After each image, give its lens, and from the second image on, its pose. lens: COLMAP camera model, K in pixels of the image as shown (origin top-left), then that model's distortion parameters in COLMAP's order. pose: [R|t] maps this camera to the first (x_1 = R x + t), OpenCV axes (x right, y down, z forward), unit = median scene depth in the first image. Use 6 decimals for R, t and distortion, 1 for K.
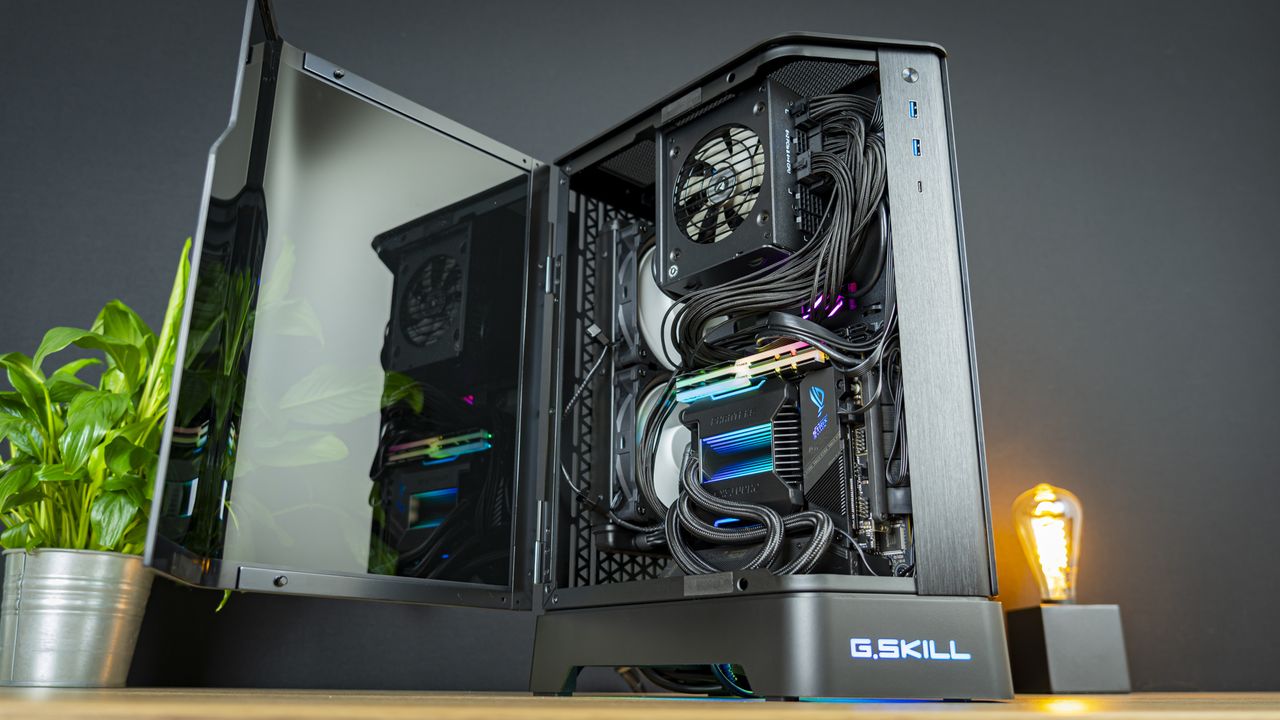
lens RADIAL K [[1022.8, 0, 645.5], [0, 1022.8, 342.5], [0, 0, 1]] dist [0.000289, 0.006154]
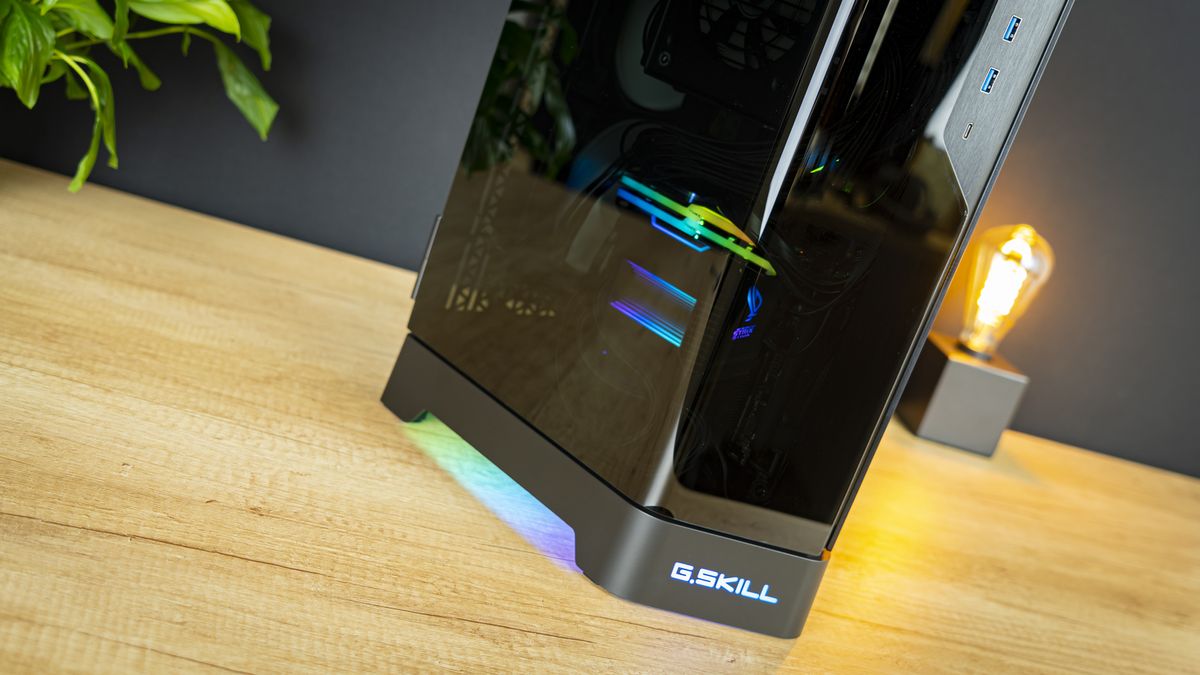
lens RADIAL K [[1369.9, 0, 600.0], [0, 1369.9, 337.5], [0, 0, 1]] dist [-0.007826, 0.016274]
pose [[0.946121, 0.302008, 0.116818, -0.086498], [-0.313285, 0.762475, 0.566113, -0.529919], [0.081900, -0.572209, 0.816008, -0.018412]]
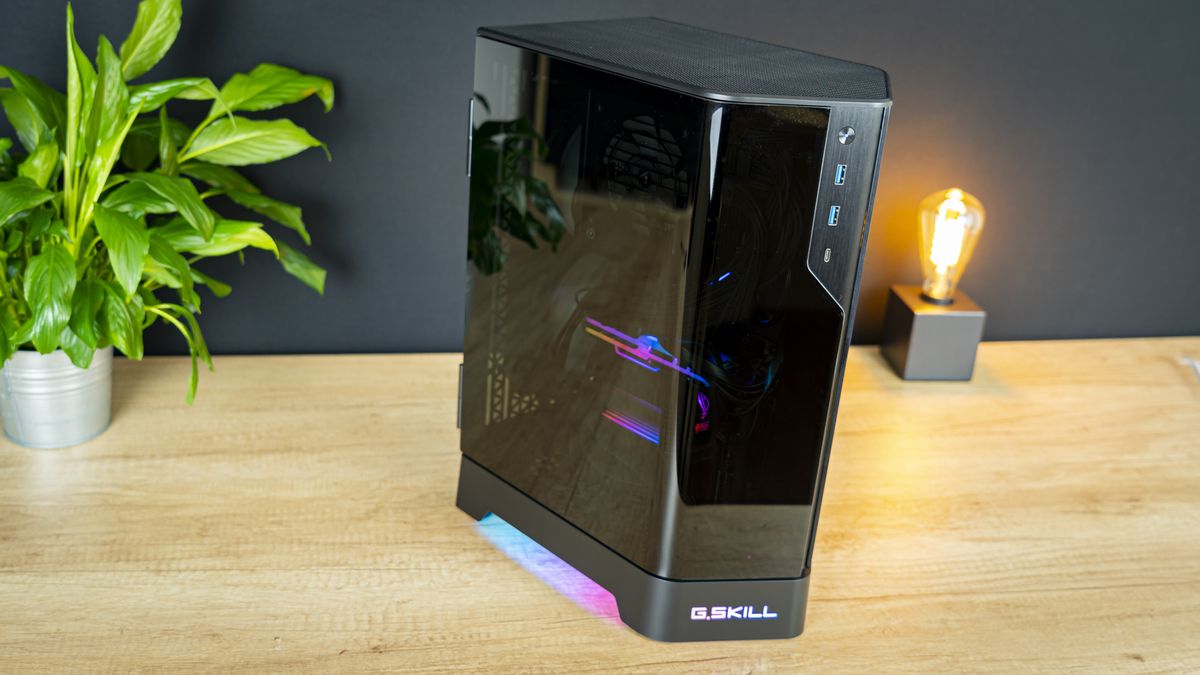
lens RADIAL K [[1232.9, 0, 600.0], [0, 1232.9, 337.5], [0, 0, 1]] dist [-0.010035, 0.000297]
pose [[0.997308, 0.053535, 0.050109, -0.021594], [-0.073308, 0.743647, 0.664541, -0.868177], [-0.001687, -0.666426, 0.745570, 0.002021]]
